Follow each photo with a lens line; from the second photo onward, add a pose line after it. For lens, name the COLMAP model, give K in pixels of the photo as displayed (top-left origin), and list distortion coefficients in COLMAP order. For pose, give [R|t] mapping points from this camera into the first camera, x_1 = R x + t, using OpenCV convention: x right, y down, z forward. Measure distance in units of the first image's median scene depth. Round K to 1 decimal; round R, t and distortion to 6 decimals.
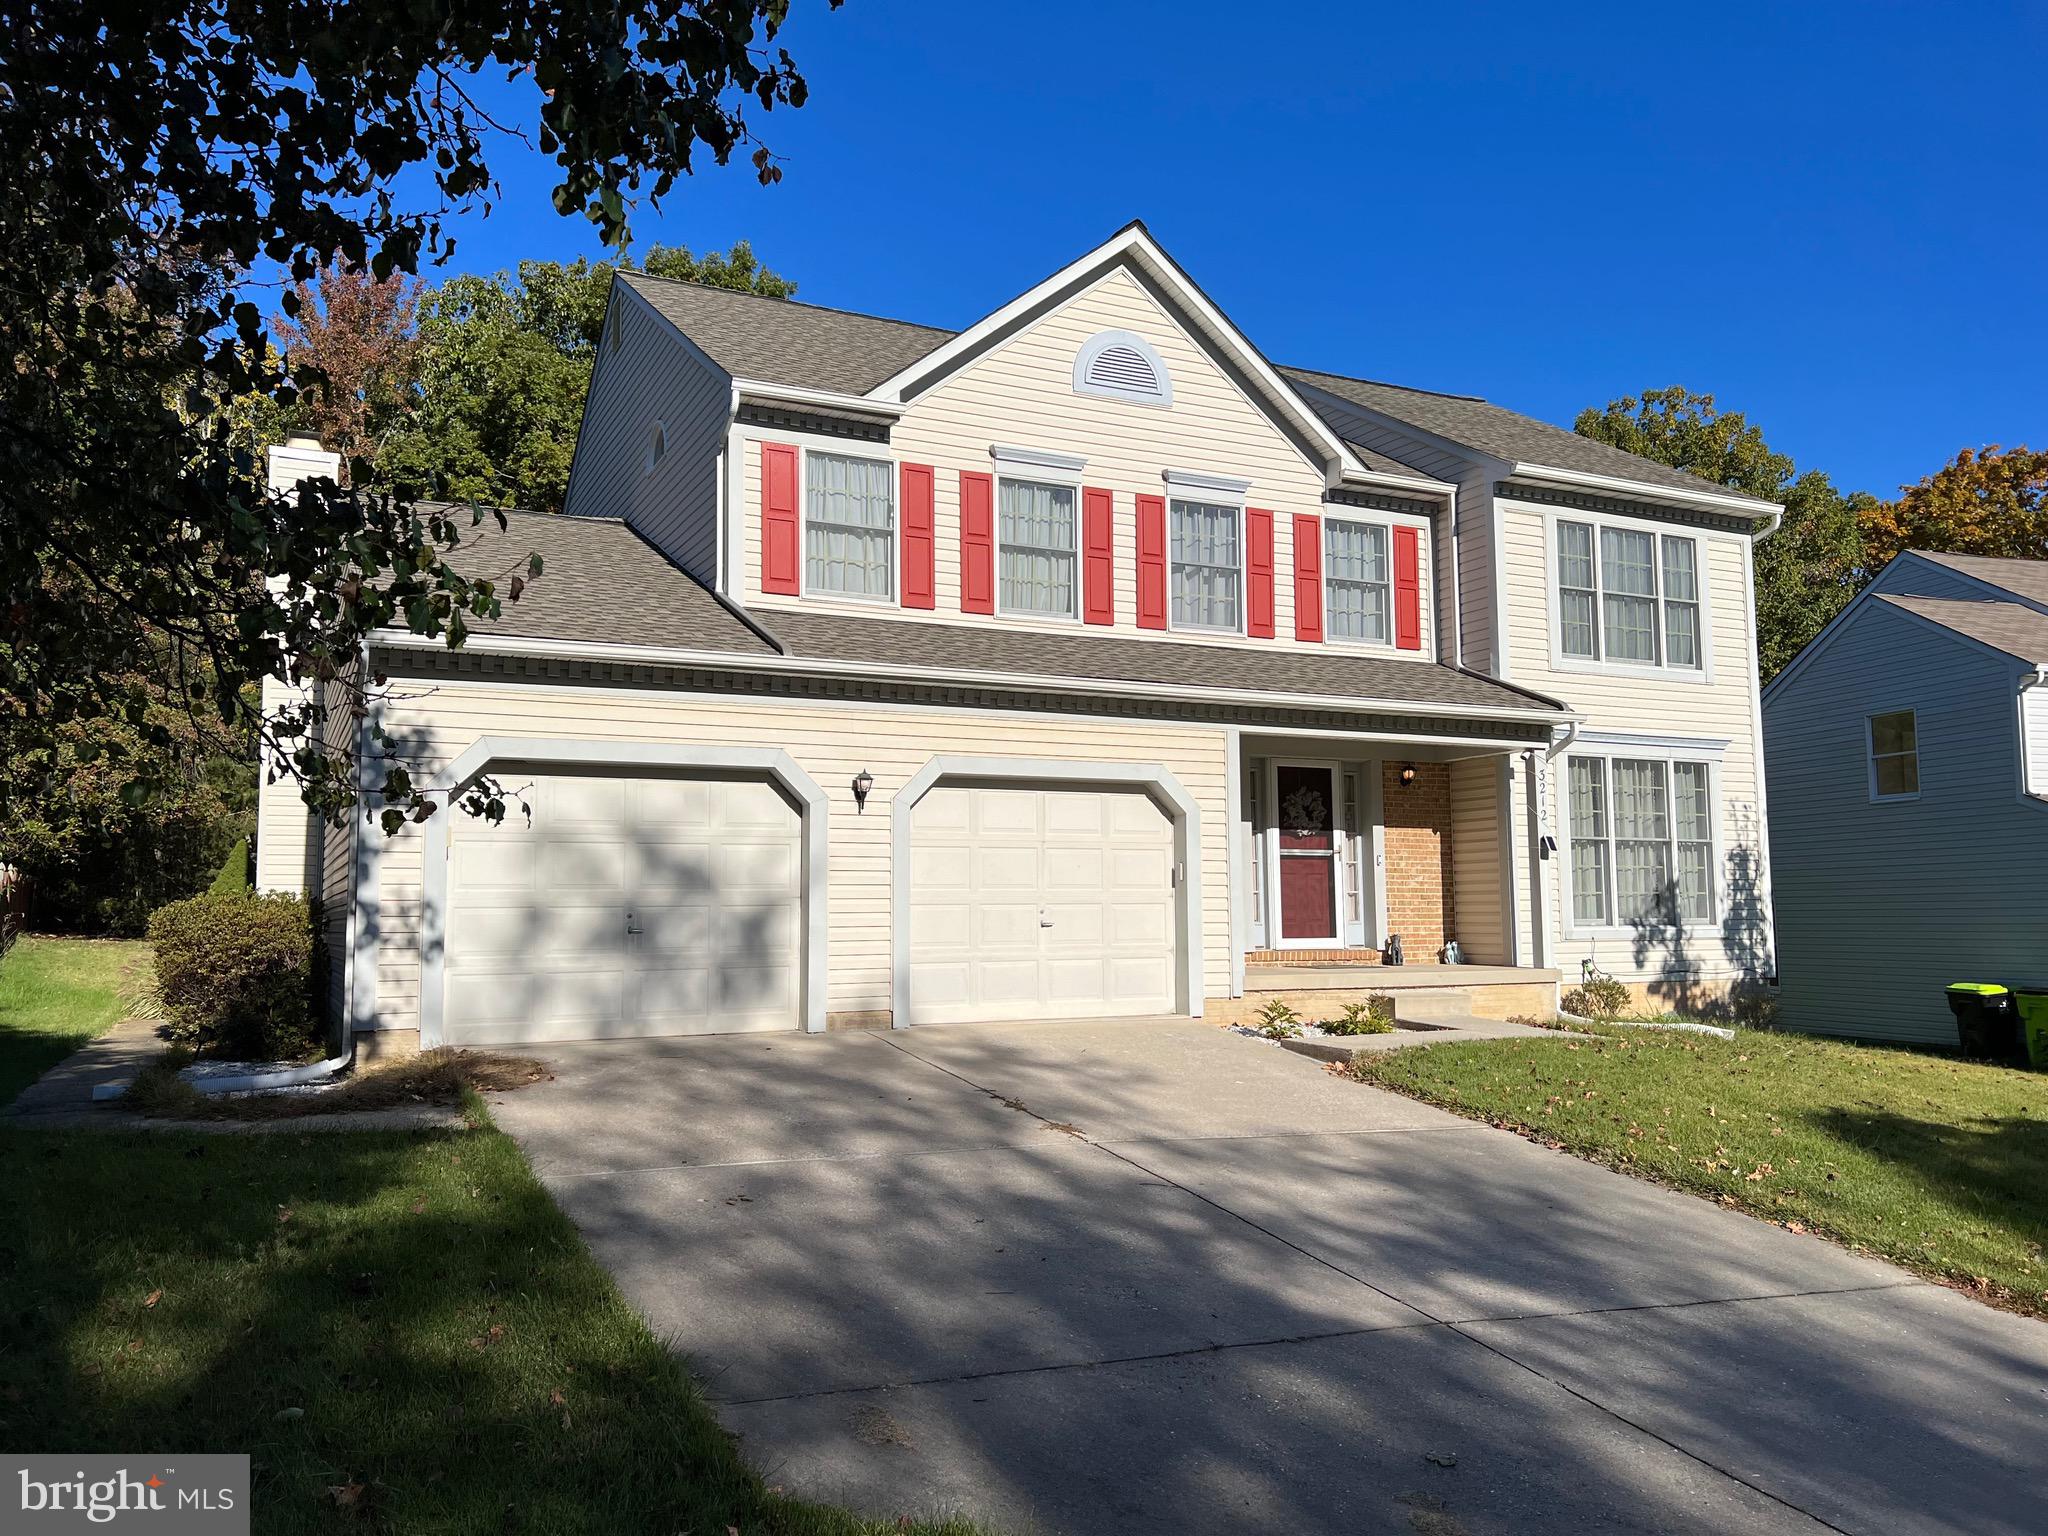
lens RADIAL K [[1553.6, 0, 1023.2], [0, 1553.6, 775.4], [0, 0, 1]] dist [0.025272, -0.026872]
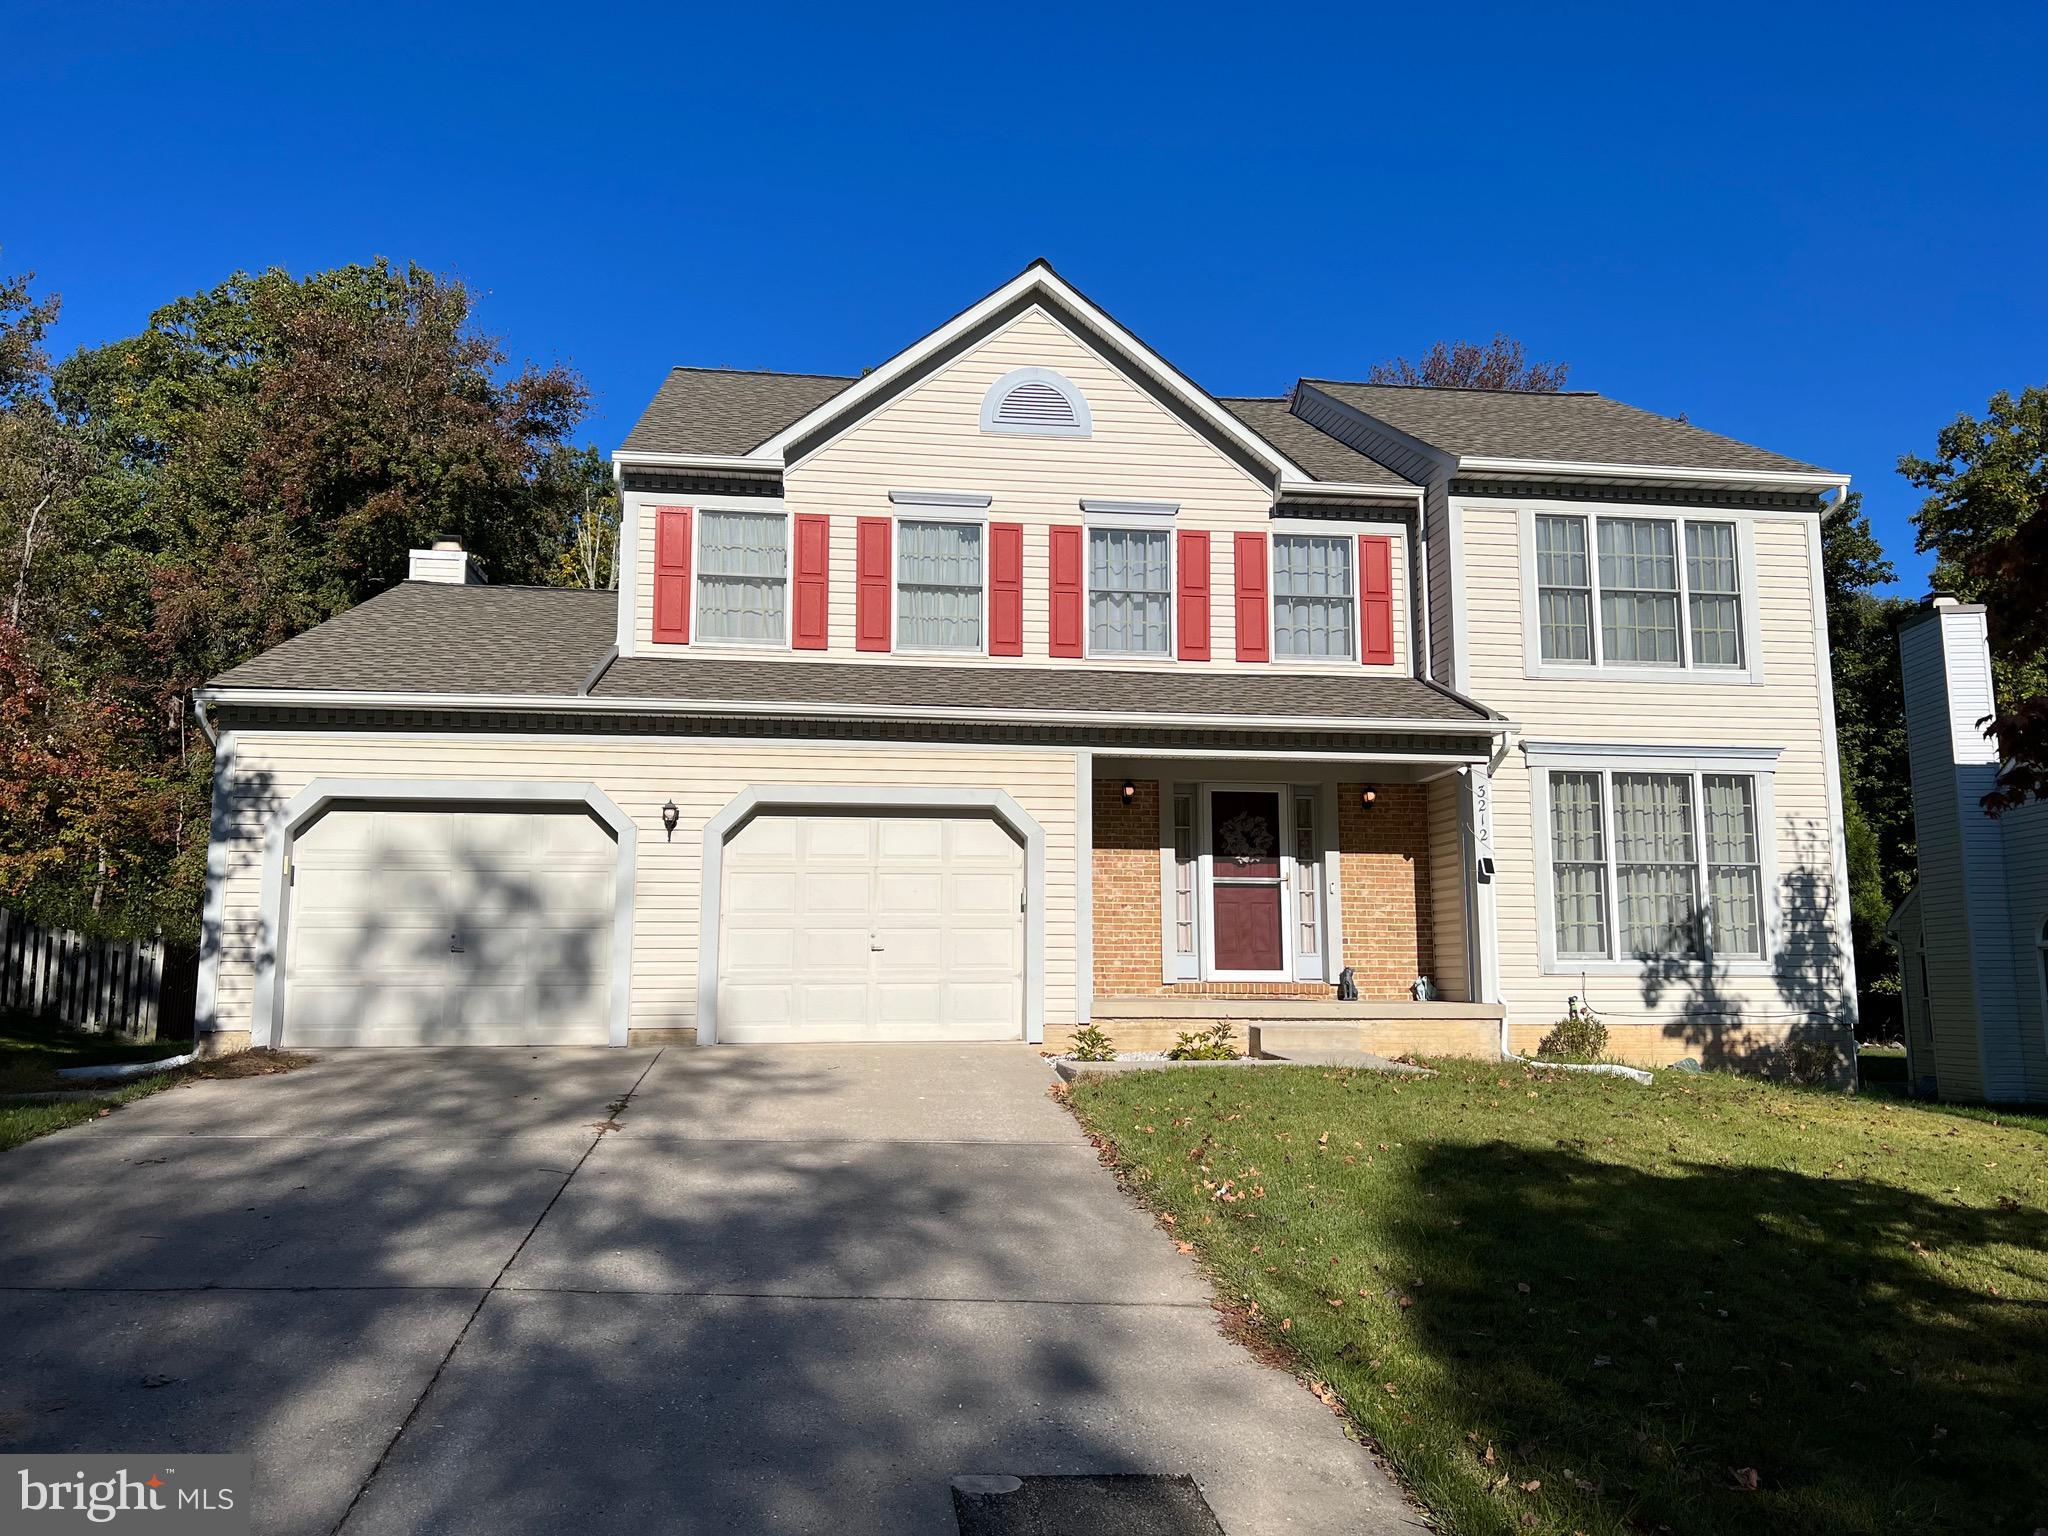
lens RADIAL K [[1553.6, 0, 1029.4], [0, 1553.6, 765.5], [0, 0, 1]] dist [0.025272, -0.026872]
pose [[0.949032, -0.036930, -0.313008, 0.365113], [0.021635, 0.998402, -0.052199, 0.026516], [0.314436, 0.042767, 0.948315, 0.046586]]
